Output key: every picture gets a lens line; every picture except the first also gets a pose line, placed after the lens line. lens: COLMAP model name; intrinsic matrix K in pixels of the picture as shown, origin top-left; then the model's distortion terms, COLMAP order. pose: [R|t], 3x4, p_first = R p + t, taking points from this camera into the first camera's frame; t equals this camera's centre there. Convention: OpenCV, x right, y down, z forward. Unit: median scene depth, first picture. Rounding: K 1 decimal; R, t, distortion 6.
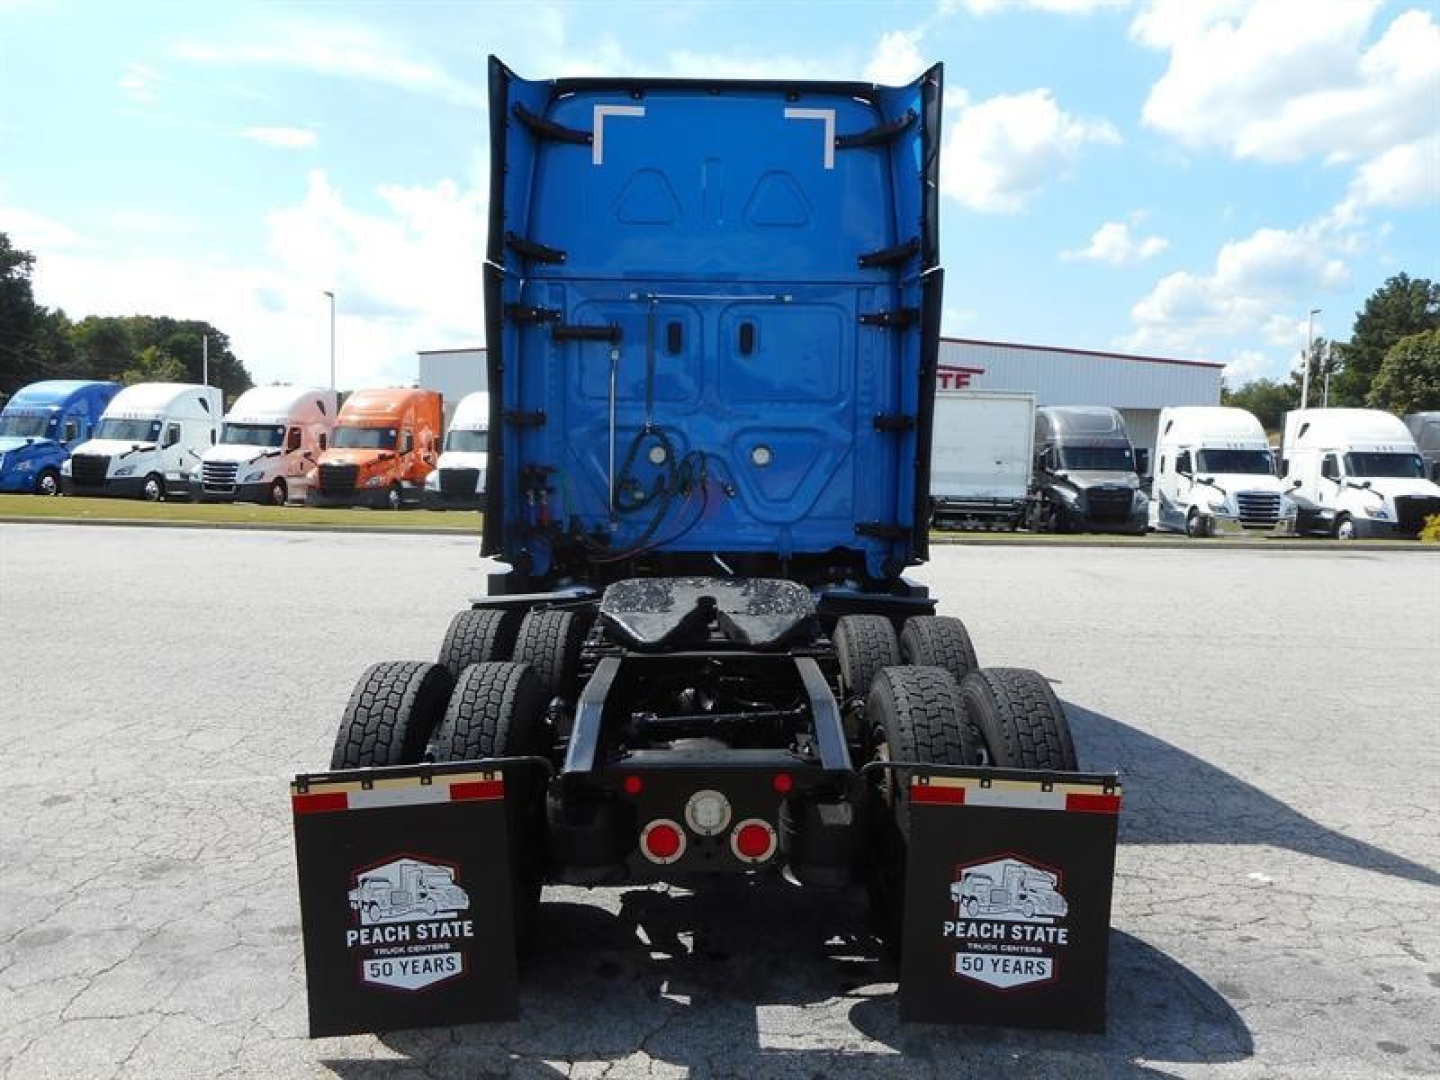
lens RADIAL K [[1062.9, 0, 720.1], [0, 1062.9, 578.7], [0, 0, 1]] dist [-0.005100, -0.003105]
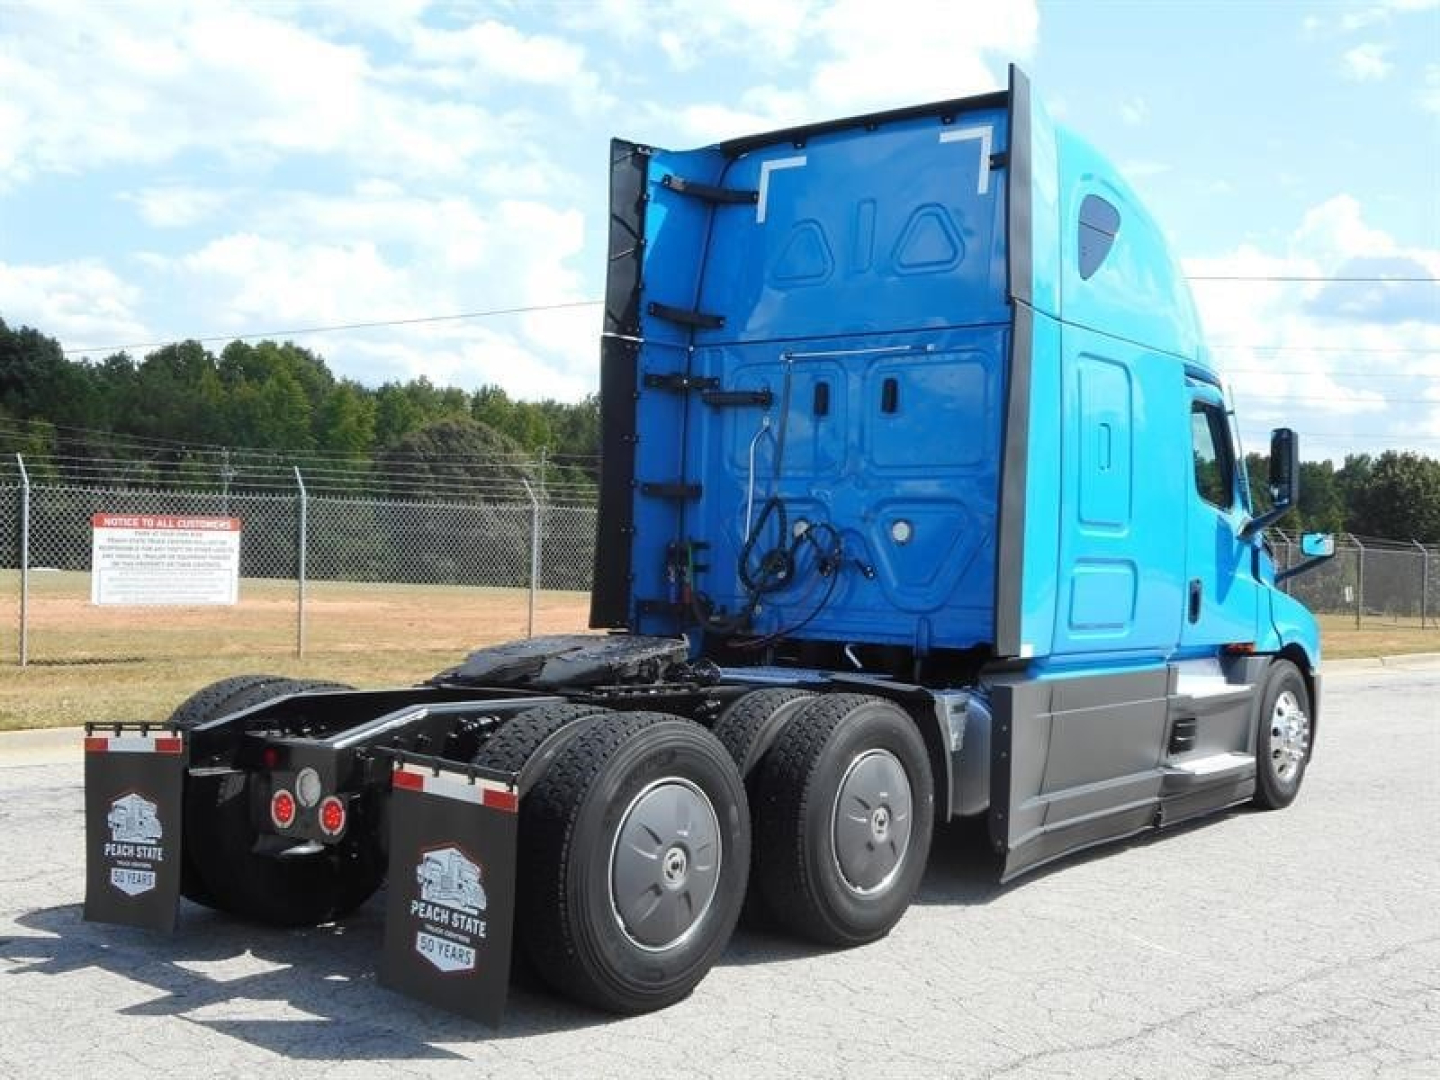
lens RADIAL K [[1626.3, 0, 736.3], [0, 1626.3, 540.1], [0, 0, 1]] dist [0.018535, -0.021735]
pose [[0.787897, 0.000061, -0.615807, 1.485487], [-0.094140, 0.988258, -0.120351, 0.120692], [0.608569, 0.152796, 0.778651, -0.170354]]
